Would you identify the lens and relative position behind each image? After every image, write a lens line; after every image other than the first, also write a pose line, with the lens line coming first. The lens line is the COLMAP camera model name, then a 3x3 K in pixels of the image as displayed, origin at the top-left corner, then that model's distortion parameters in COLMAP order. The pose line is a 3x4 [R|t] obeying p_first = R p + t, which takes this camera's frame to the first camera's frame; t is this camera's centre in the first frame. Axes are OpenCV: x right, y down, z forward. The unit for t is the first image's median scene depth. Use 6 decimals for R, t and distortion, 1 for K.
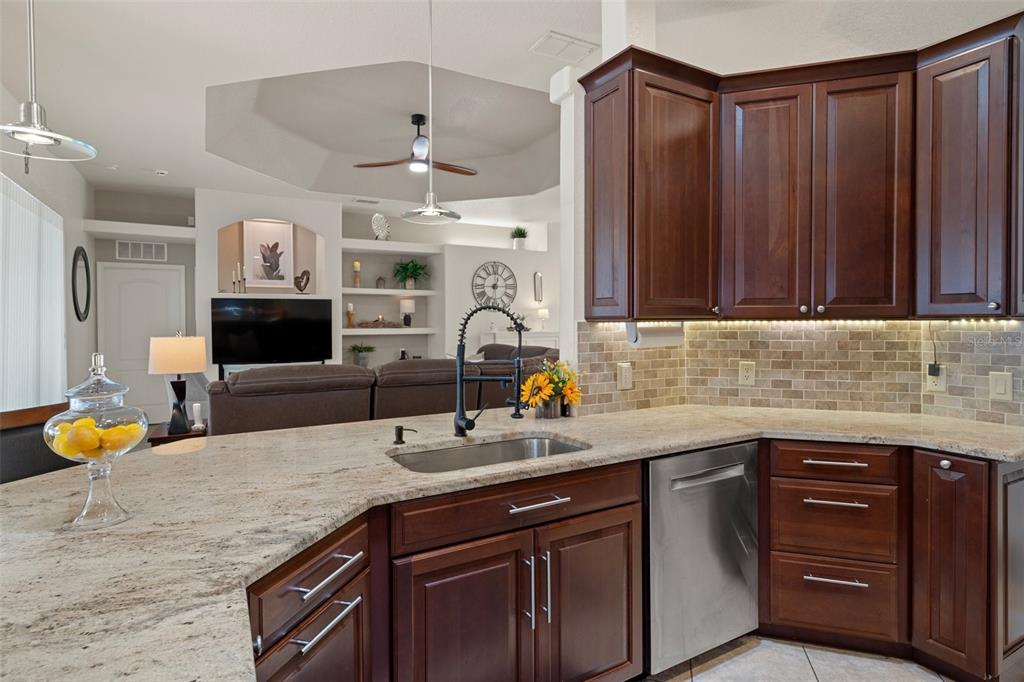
lens RADIAL K [[533.0, 0, 510.6], [0, 533.0, 337.4], [0, 0, 1]] dist [0.002460, 0.000134]
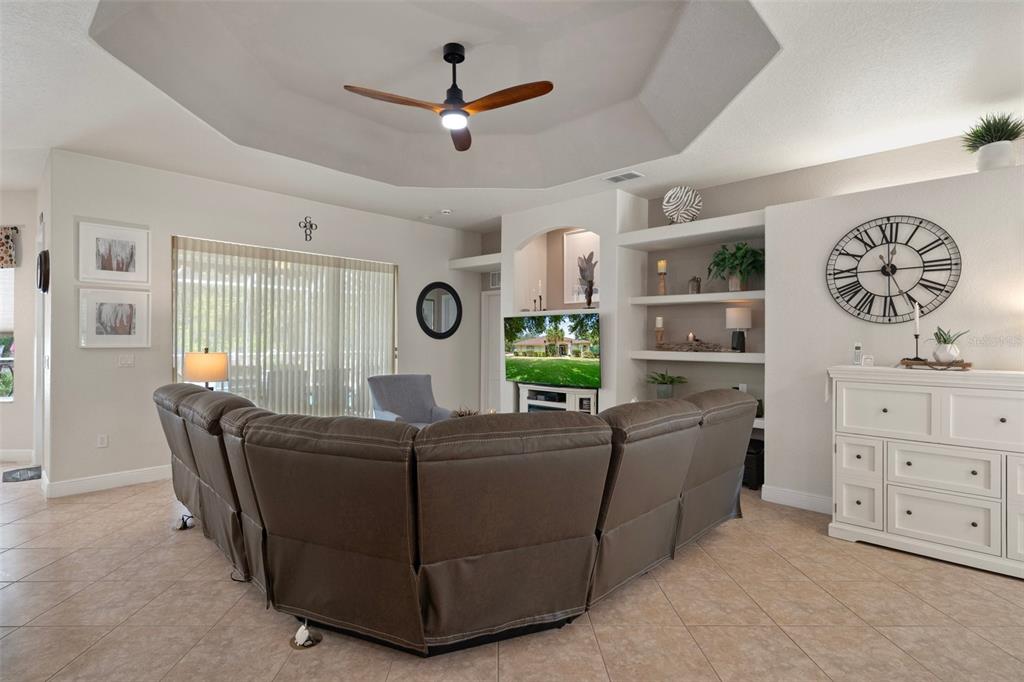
lens RADIAL K [[508.7, 0, 511.6], [0, 508.7, 333.4], [0, 0, 1]] dist [-0.007283, -0.000757]
pose [[0.288569, -0.002400, -0.957456, 0.302449], [-0.029403, 0.999503, -0.011368, -0.025946], [0.957007, 0.031433, 0.288355, 0.570363]]
